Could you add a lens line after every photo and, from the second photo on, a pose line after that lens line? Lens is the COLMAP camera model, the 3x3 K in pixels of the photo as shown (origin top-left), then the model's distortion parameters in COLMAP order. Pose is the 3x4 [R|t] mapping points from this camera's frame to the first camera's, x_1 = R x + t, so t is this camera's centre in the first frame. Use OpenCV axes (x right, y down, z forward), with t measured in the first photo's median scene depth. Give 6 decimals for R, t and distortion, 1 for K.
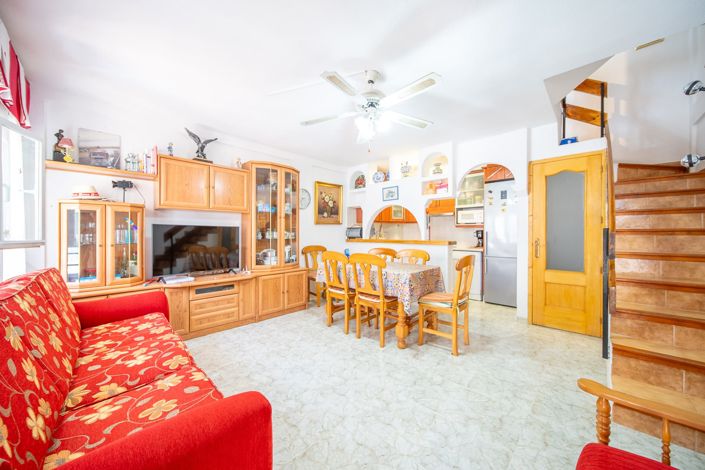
lens RADIAL K [[248.7, 0, 353.2], [0, 248.7, 233.5], [0, 0, 1]] dist [-0.000271, -0.001604]
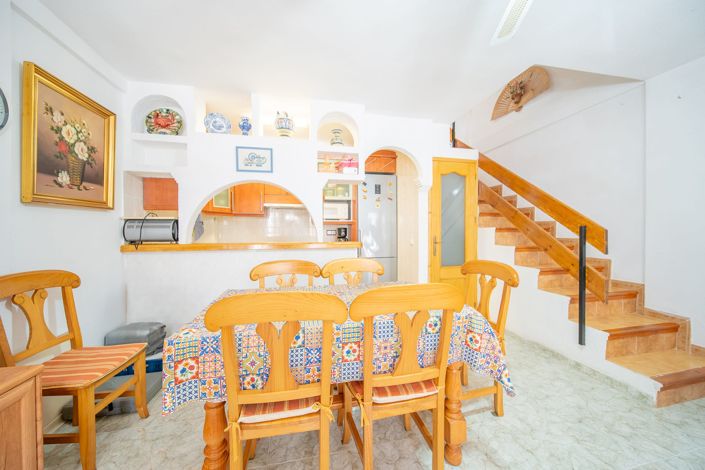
lens RADIAL K [[248.7, 0, 353.2], [0, 248.7, 233.5], [0, 0, 1]] dist [-0.000271, -0.001604]
pose [[0.555427, -0.010242, 0.831502, -0.176135], [0.002833, 0.999942, 0.010425, -0.001926], [-0.831561, -0.003435, 0.555423, 0.477660]]
